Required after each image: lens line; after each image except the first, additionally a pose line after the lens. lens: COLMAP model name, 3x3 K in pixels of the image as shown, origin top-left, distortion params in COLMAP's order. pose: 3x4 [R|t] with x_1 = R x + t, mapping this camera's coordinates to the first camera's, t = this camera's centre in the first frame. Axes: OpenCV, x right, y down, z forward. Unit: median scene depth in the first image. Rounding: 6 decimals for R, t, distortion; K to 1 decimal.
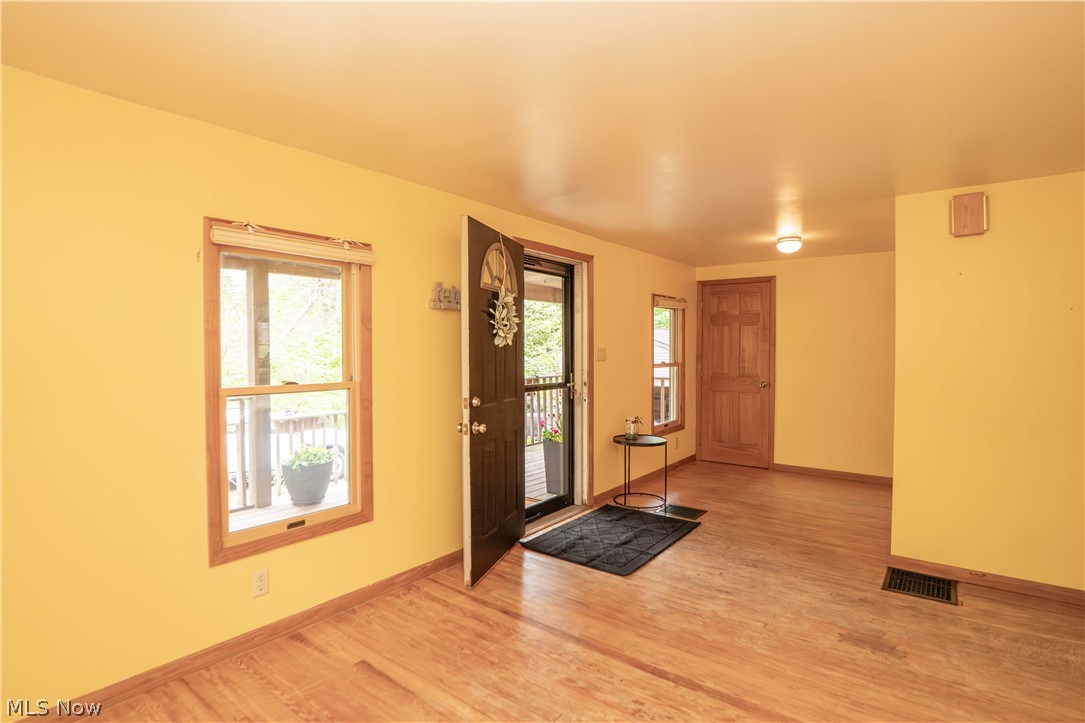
lens RADIAL K [[537.1, 0, 541.6], [0, 537.1, 354.7], [0, 0, 1]] dist [-0.035617, 0.006376]
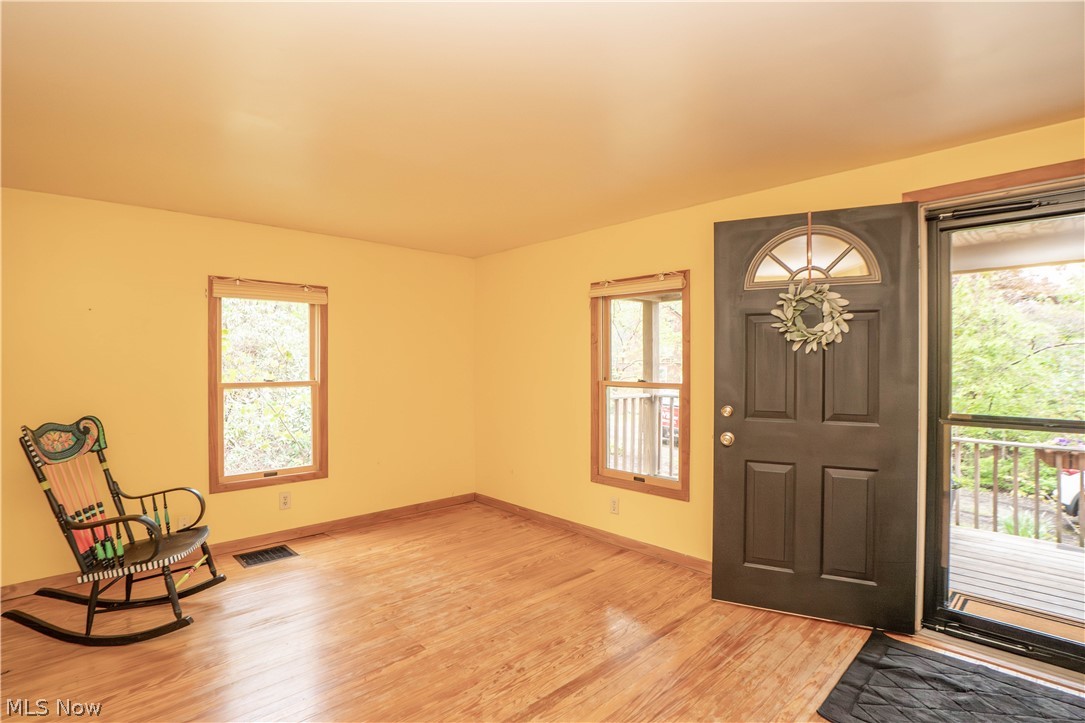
lens RADIAL K [[537.1, 0, 539.1], [0, 537.1, 363.6], [0, 0, 1]] dist [-0.035617, 0.006376]
pose [[-0.134240, 0.009477, -0.990904, 1.212870], [-0.015174, 0.999817, 0.011618, -0.009204], [0.990833, 0.016596, -0.134071, 1.105322]]
